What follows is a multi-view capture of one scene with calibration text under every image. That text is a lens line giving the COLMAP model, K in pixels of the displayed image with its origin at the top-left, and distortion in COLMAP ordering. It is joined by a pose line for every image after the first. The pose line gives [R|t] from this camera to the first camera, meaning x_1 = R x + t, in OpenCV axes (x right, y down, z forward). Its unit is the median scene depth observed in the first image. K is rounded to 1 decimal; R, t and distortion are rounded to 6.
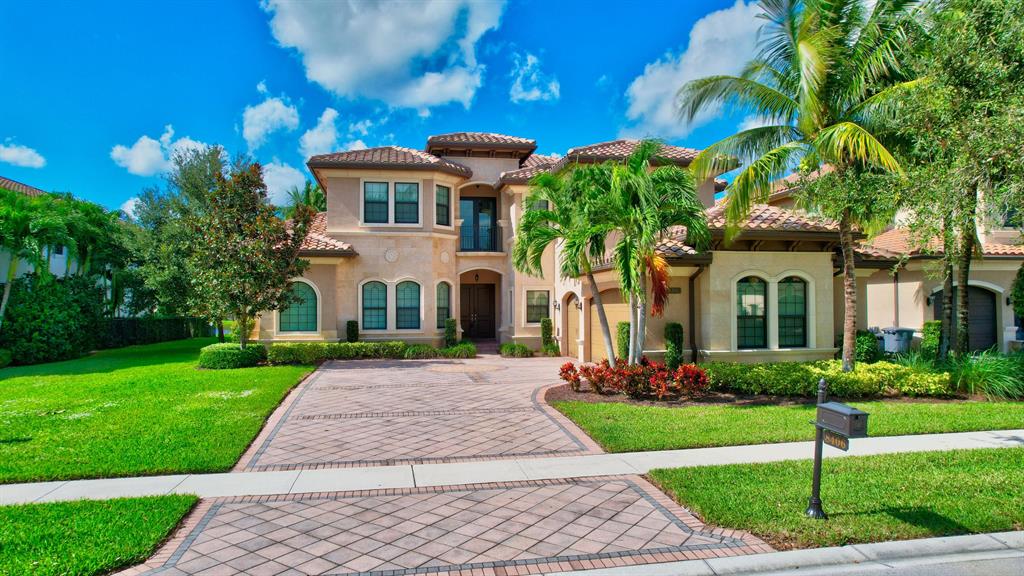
lens RADIAL K [[651.9, 0, 510.5], [0, 651.9, 292.7], [0, 0, 1]] dist [-0.052100, 0.026954]
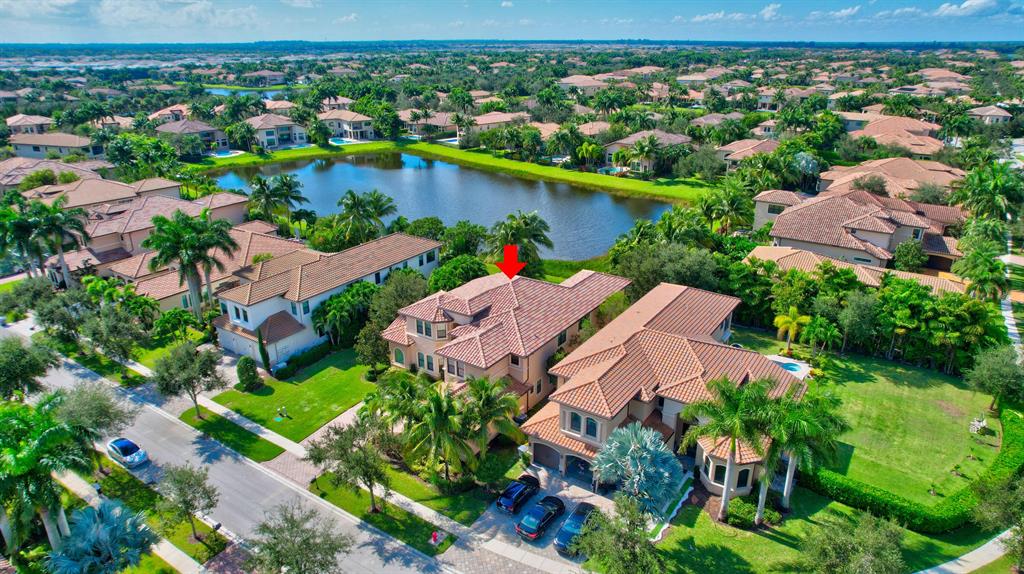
lens RADIAL K [[651.9, 0, 508.5], [0, 651.9, 287.4], [0, 0, 1]] dist [-0.052100, 0.026954]
pose [[0.714785, 0.255555, -0.650979, 1.824322], [0.015116, 0.924979, 0.379717, -1.339442], [0.699180, -0.281256, 0.657299, -0.515118]]
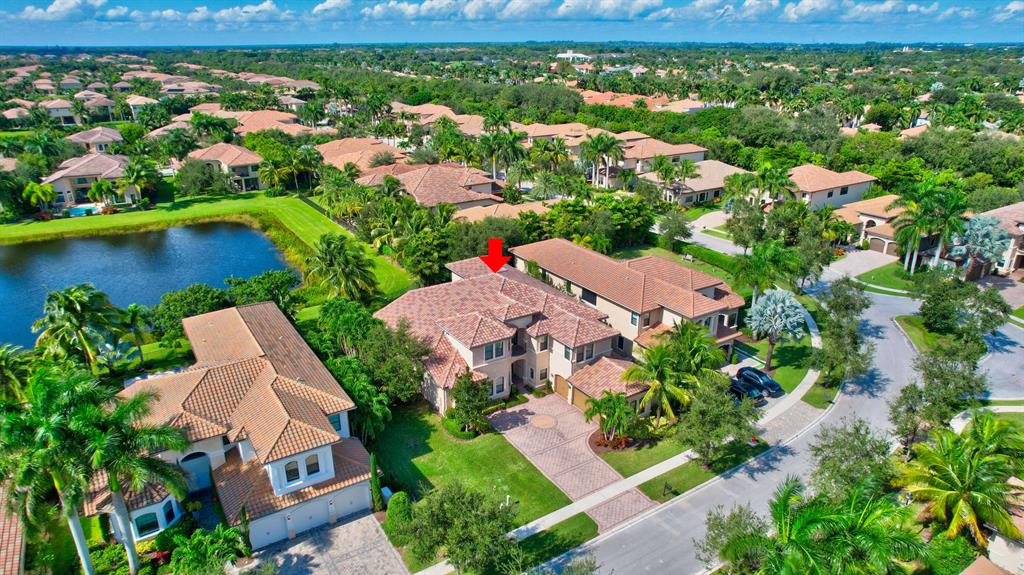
lens RADIAL K [[651.9, 0, 512.5], [0, 651.9, 279.0], [0, 0, 1]] dist [-0.052100, 0.026954]
pose [[0.926046, -0.126217, 0.355679, -0.979688], [-0.012893, 0.931291, 0.364047, -1.320867], [-0.377189, -0.341710, 0.860792, -1.113112]]
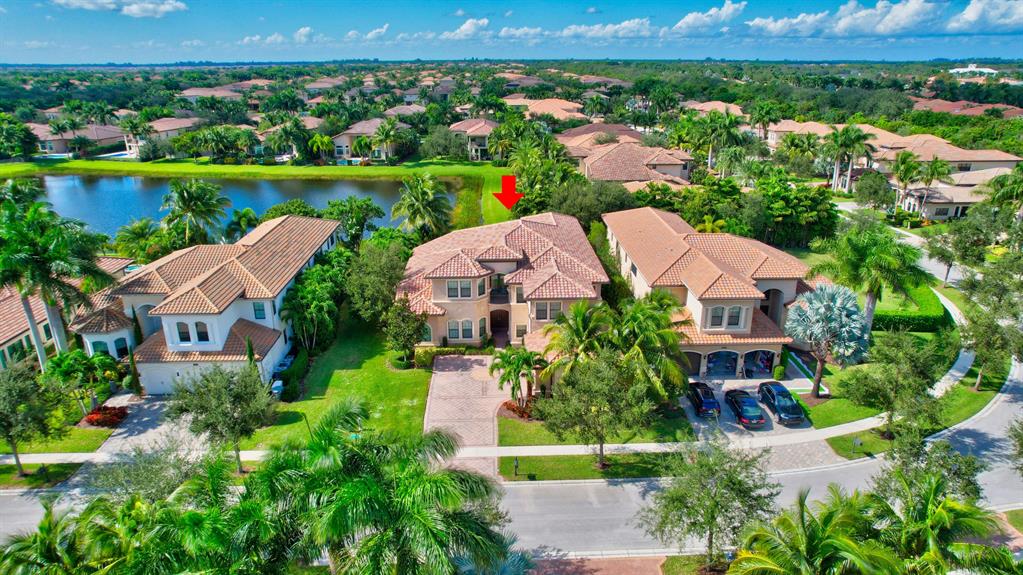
lens RADIAL K [[651.3, 0, 514.0], [0, 651.3, 284.9], [0, 0, 1]] dist [-0.052100, 0.026954]
pose [[0.988706, 0.052743, -0.140283, 0.343728], [0.000443, 0.934995, 0.354660, -0.989378], [0.149869, -0.350716, 0.924412, -1.147098]]
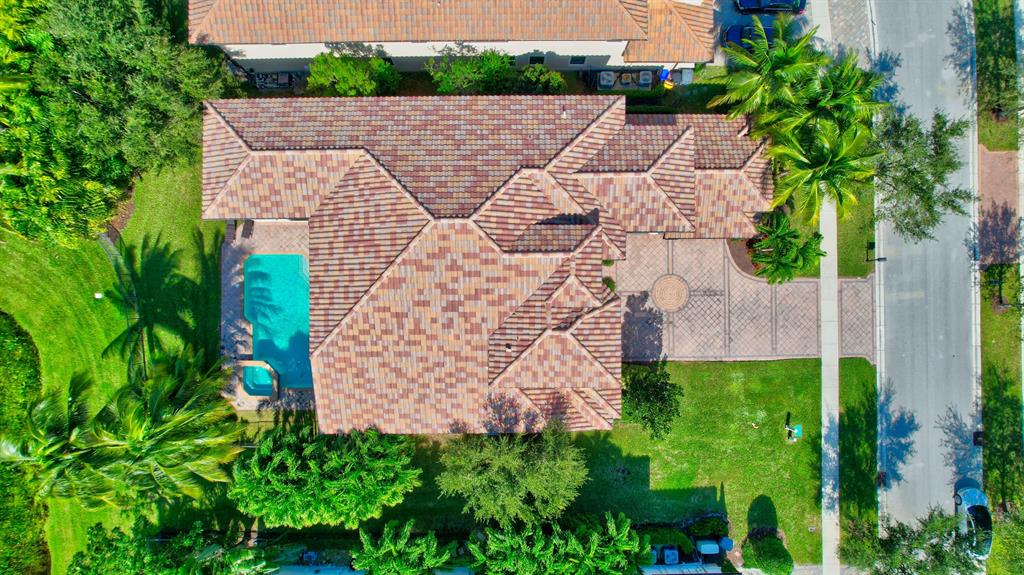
lens RADIAL K [[651.9, 0, 506.4], [0, 651.9, 289.9], [0, 0, 1]] dist [-0.052100, 0.026954]
pose [[0.180205, -0.983330, 0.024237, -0.166348], [-0.026286, 0.019818, 0.999458, -1.638594], [-0.983278, -0.180745, -0.022277, 1.270223]]
